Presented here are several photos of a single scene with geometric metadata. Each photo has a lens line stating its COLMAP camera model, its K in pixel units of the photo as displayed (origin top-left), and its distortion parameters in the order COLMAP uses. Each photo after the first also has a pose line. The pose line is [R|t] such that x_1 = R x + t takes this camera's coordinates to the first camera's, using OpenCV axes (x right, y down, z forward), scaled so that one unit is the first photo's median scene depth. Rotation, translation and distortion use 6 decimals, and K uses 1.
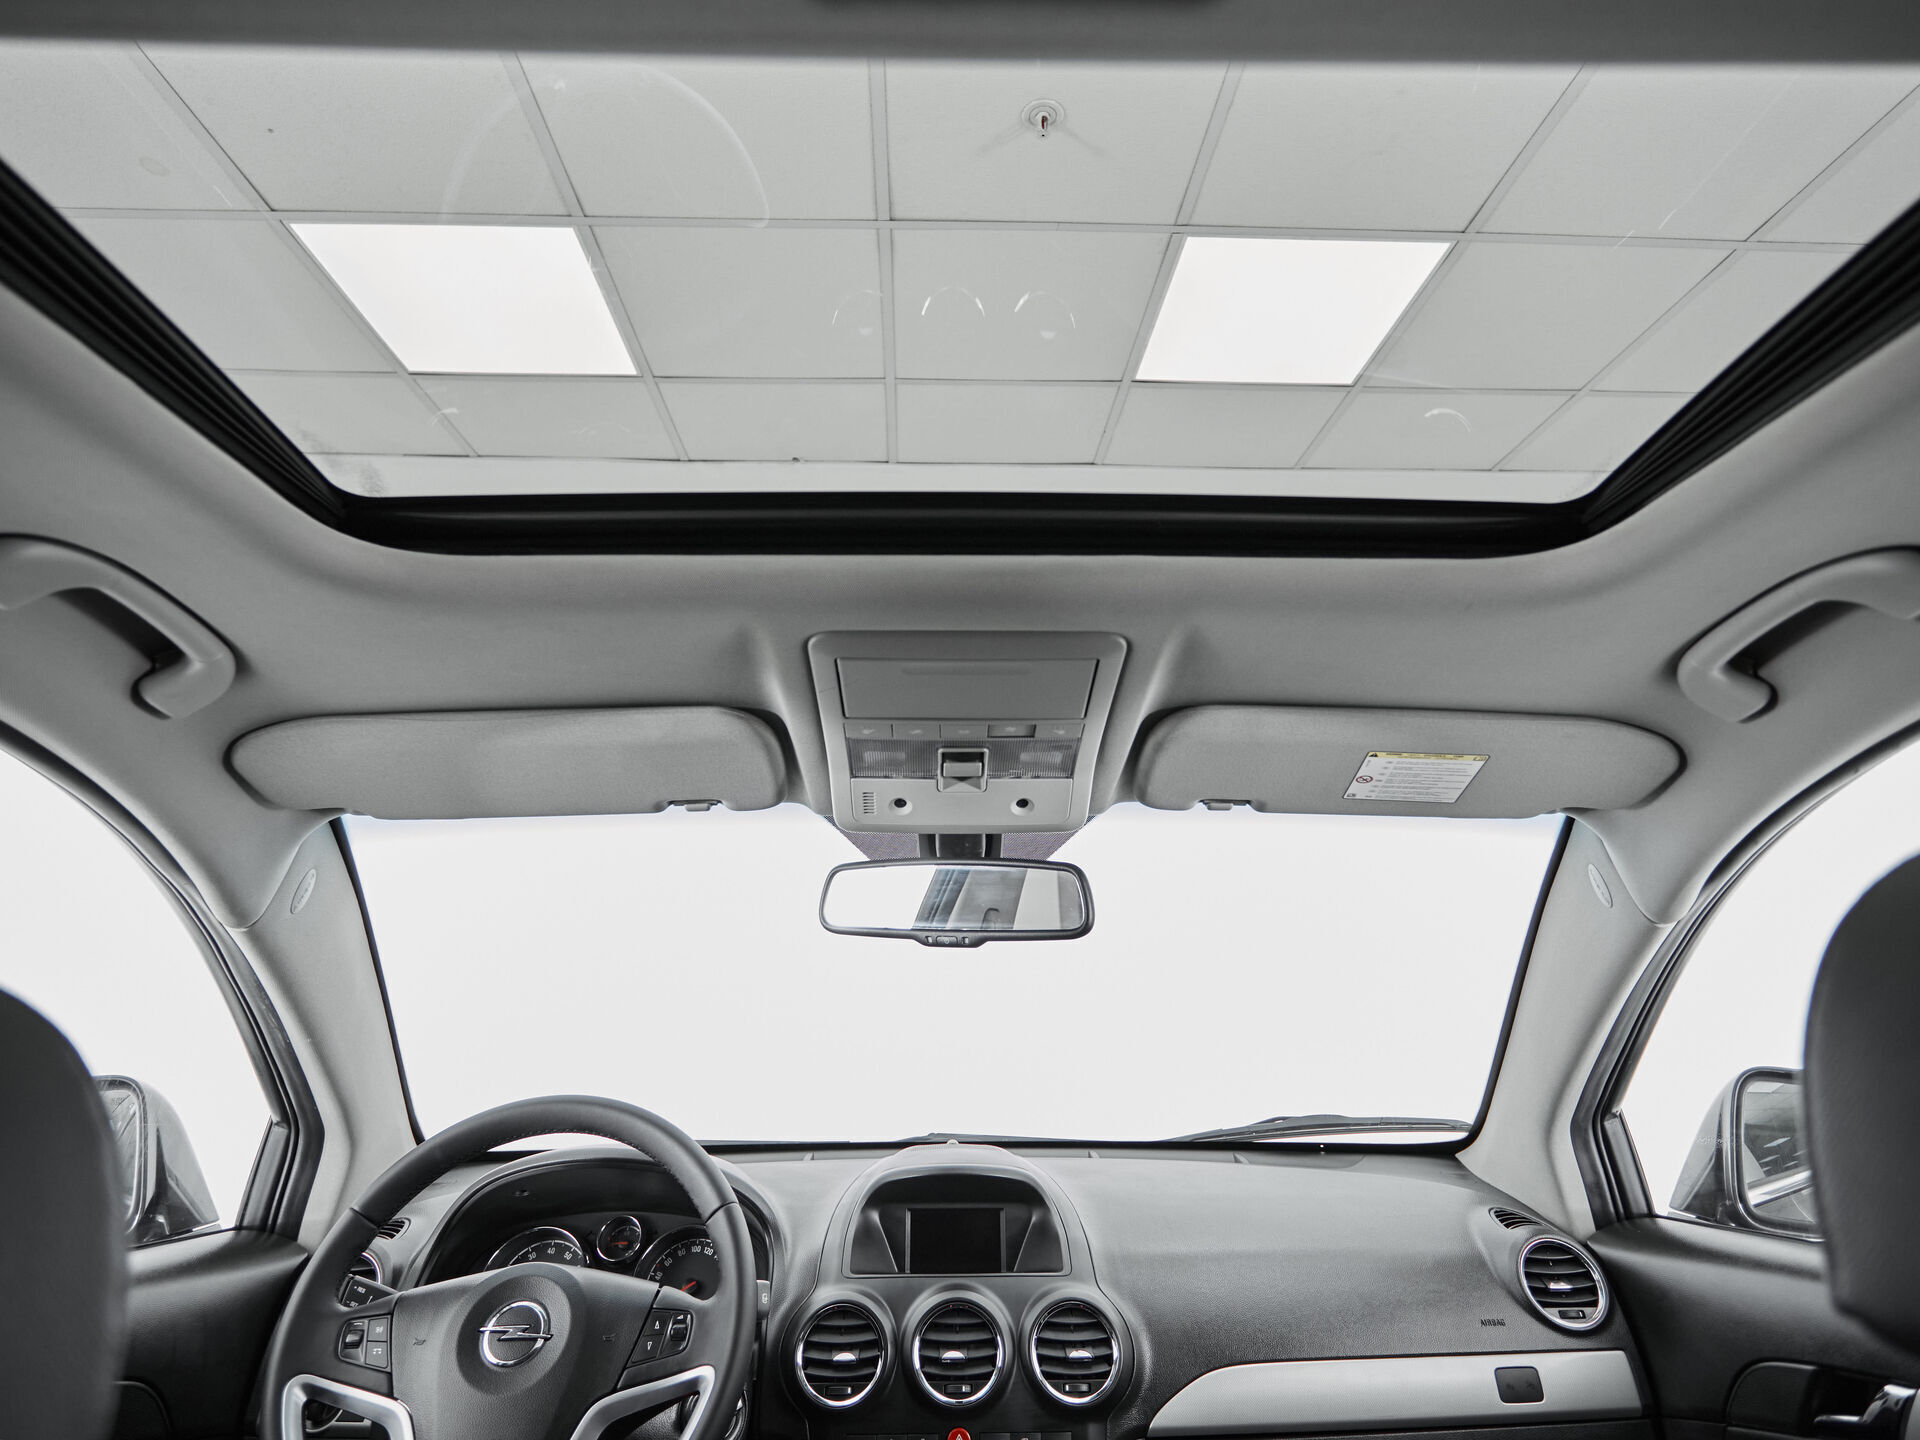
lens RADIAL K [[1121.2, 0, 958.8], [0, 1121.2, 659.5], [0, 0, 1]] dist [0.001606, -0.003542]
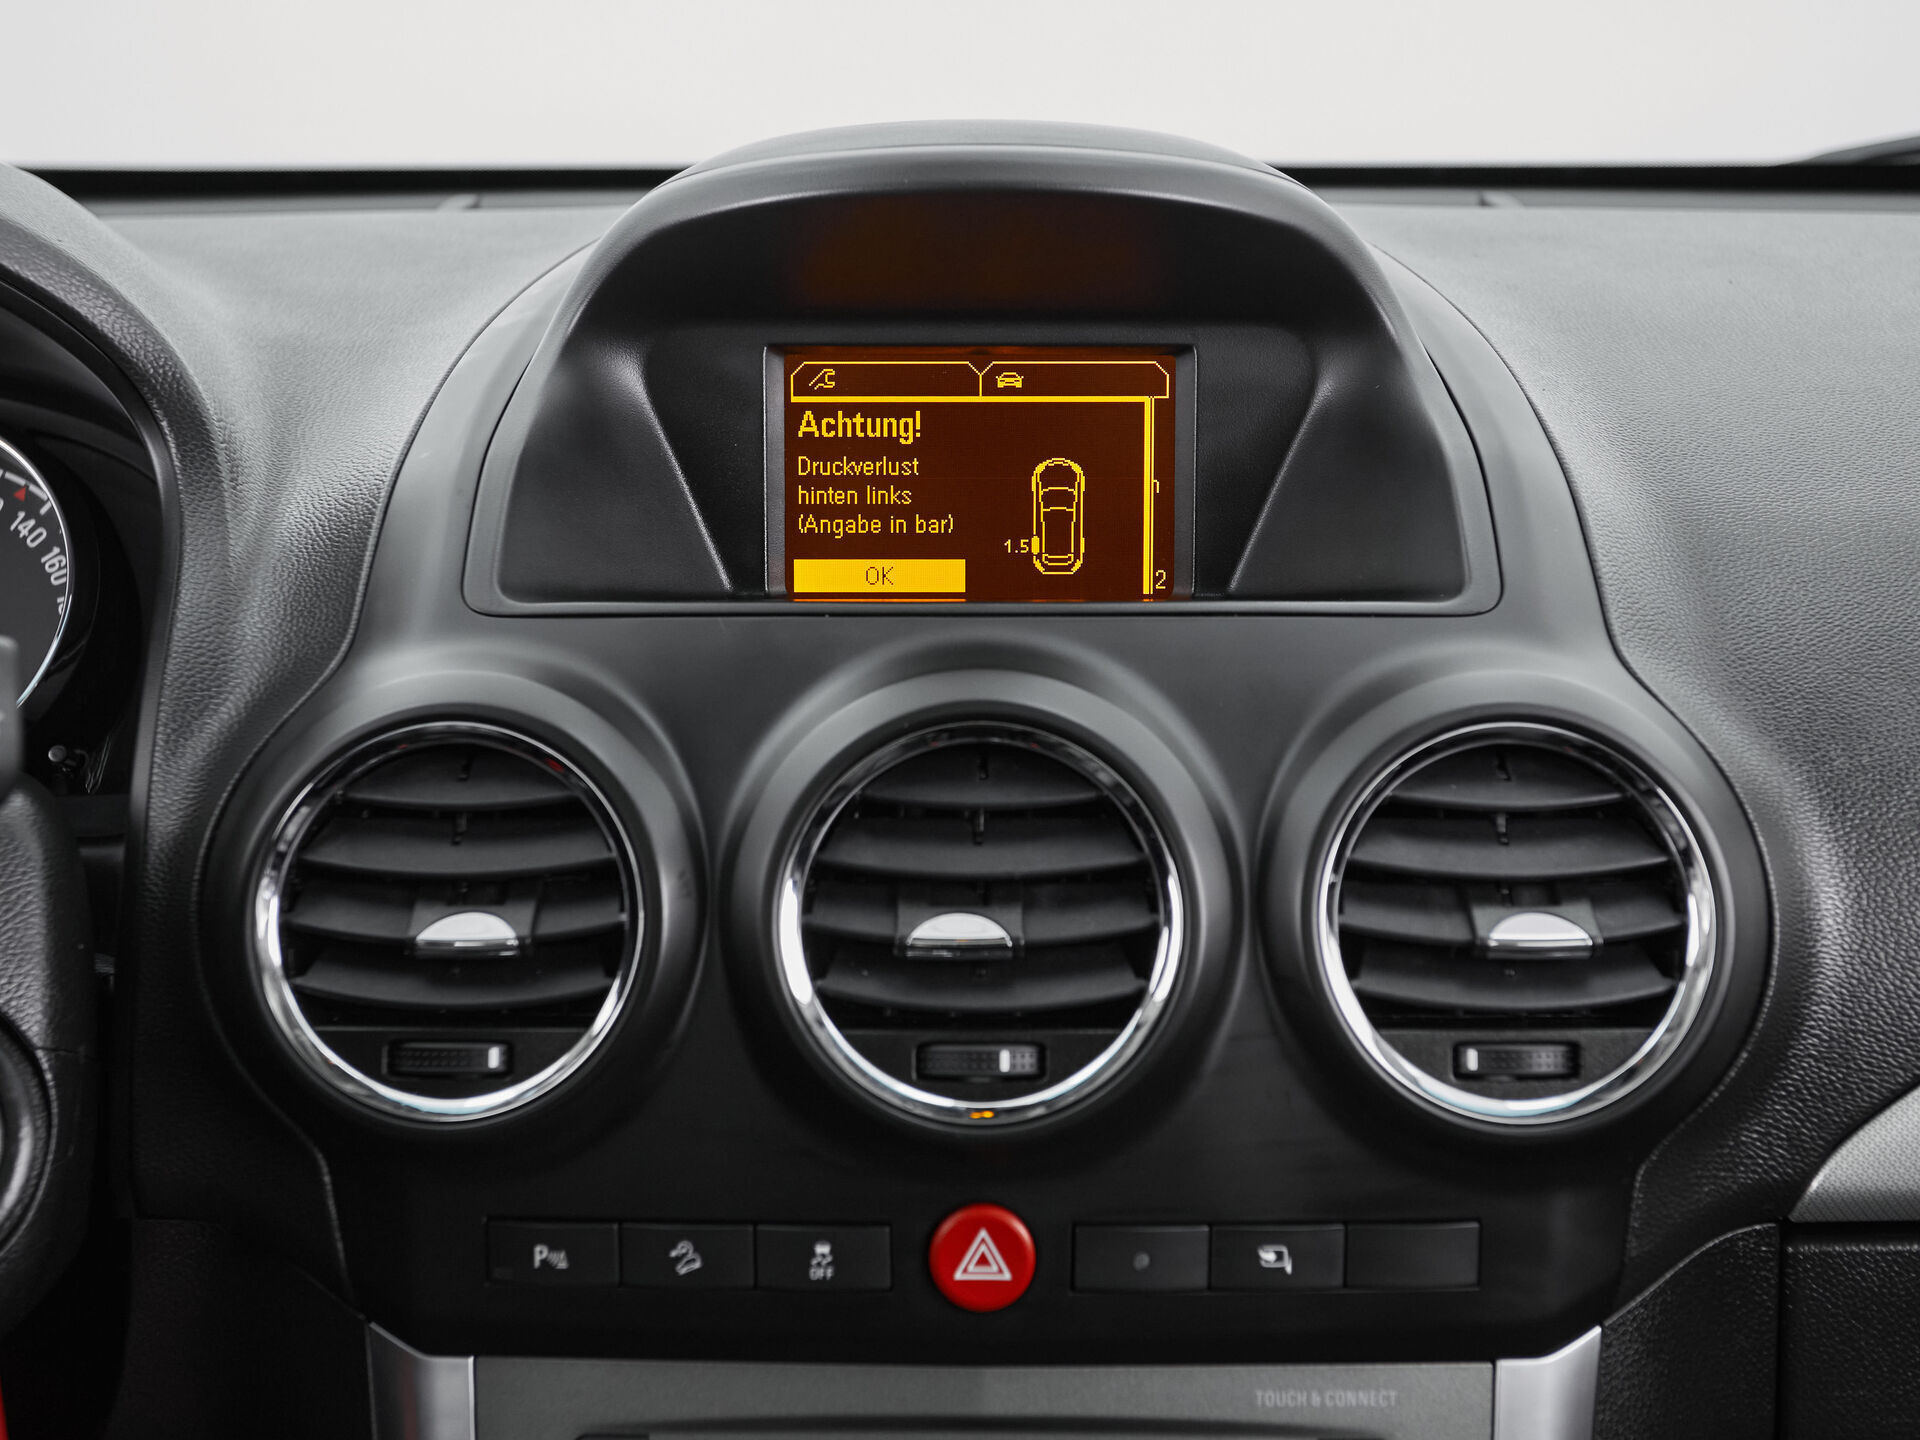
lens RADIAL K [[2496.7, 0, 945.3], [0, 2496.7, 707.2], [0, 0, 1]] dist [0.029932, 0.000000]
pose [[0.999524, 0.009430, -0.029384, 0.005946], [0.007647, 0.846799, 0.531859, 0.304340], [0.029897, -0.531830, 0.846323, 0.573783]]
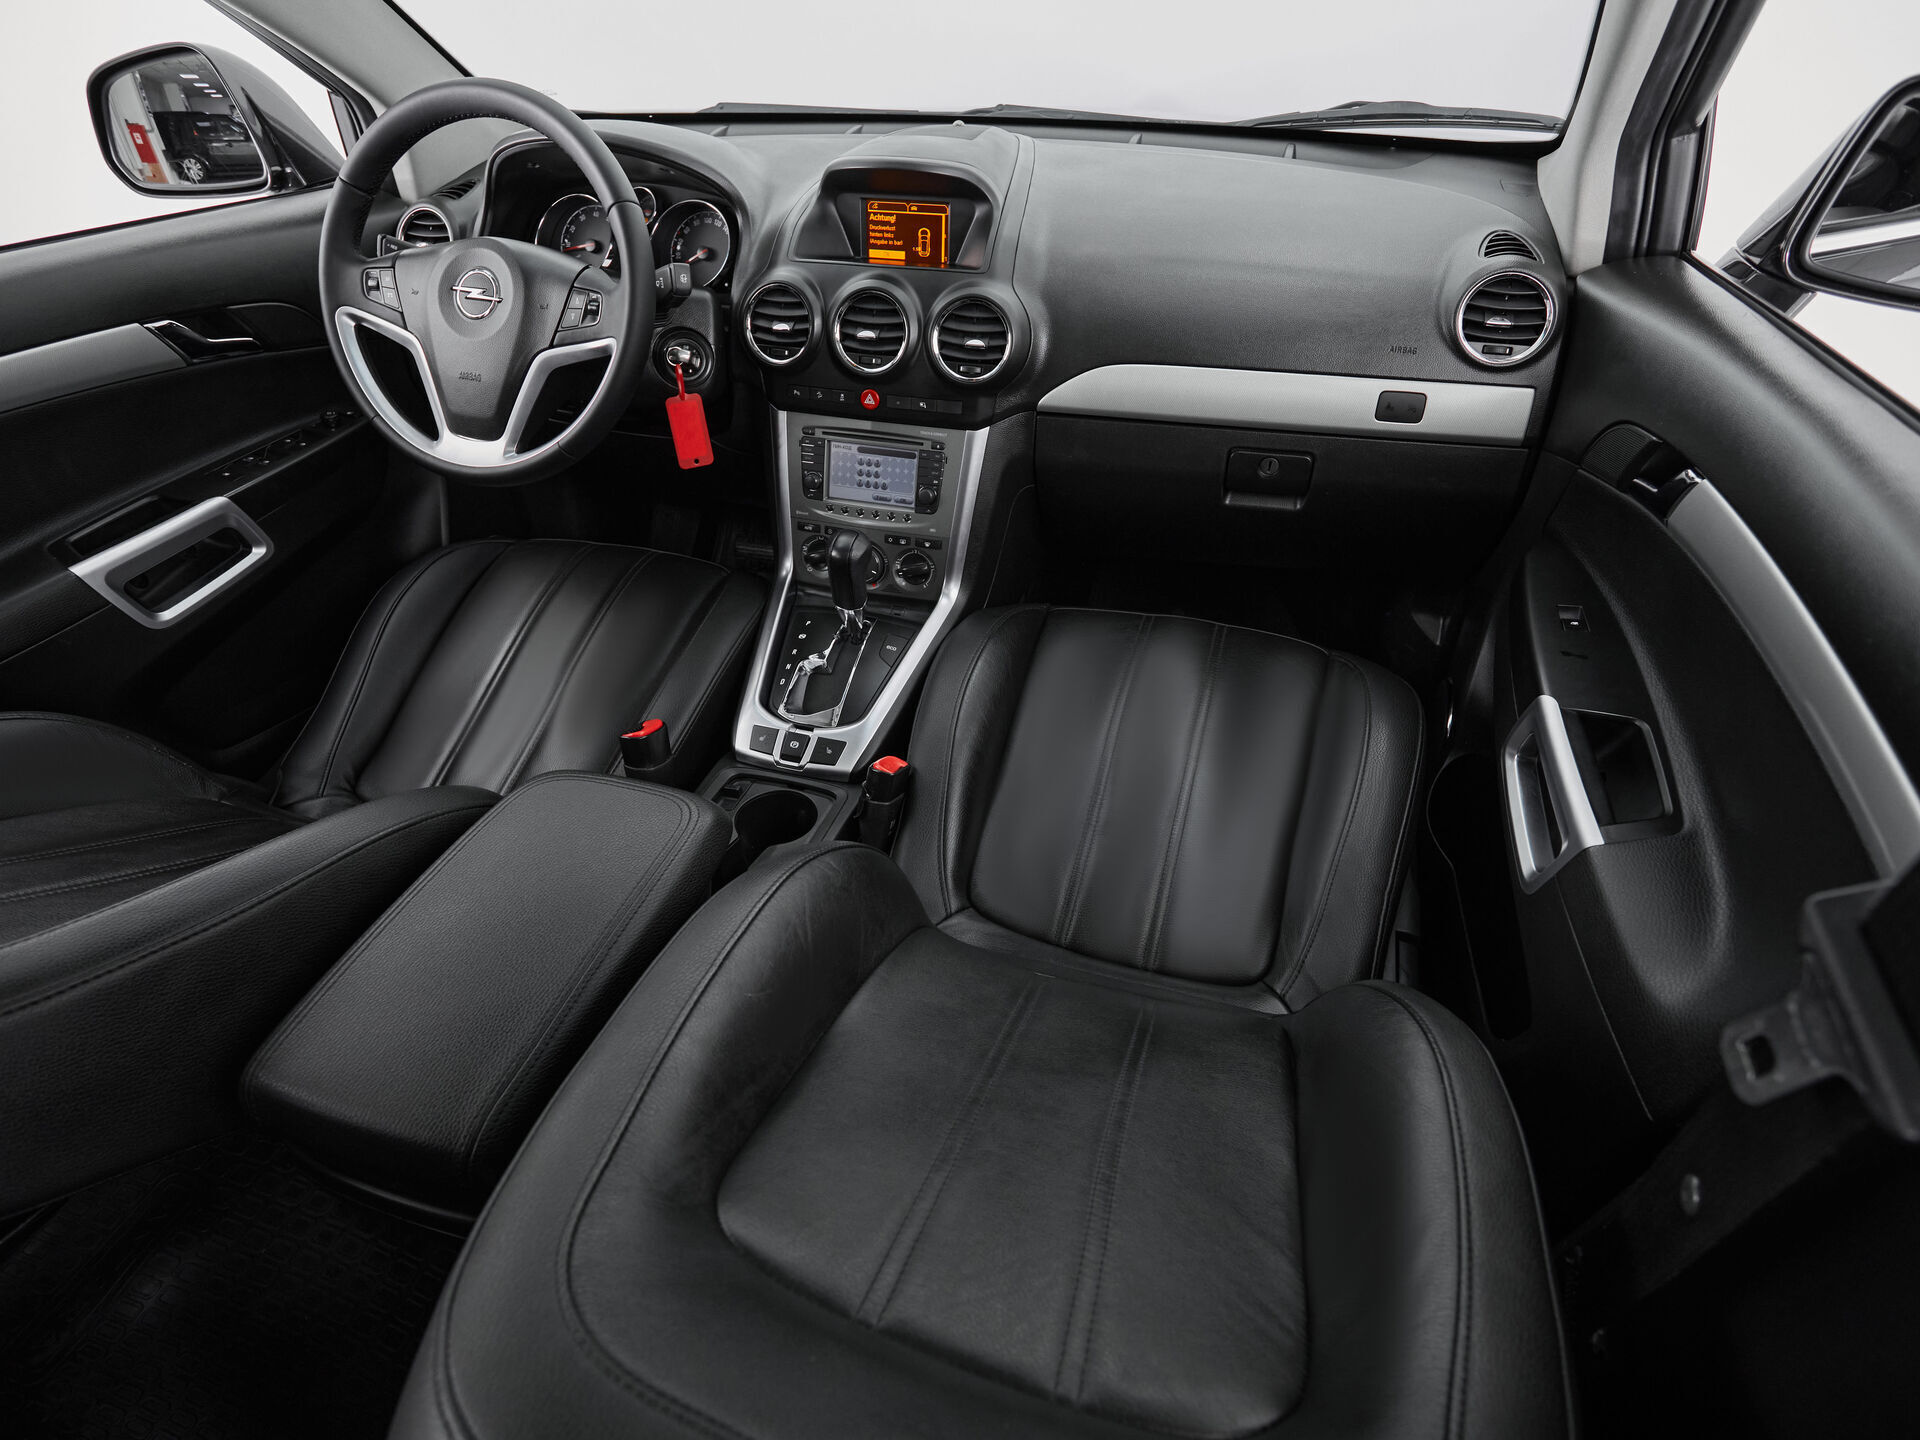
lens RADIAL K [[1018.3, 0, 960.5], [0, 1018.3, 720.4], [0, 0, 1]] dist [0.002228, -0.005338]
pose [[0.950693, 0.184905, -0.248985, 0.392438], [0.102818, 0.569512, 0.815527, 0.007774], [0.292595, -0.800916, 0.522420, 0.160580]]
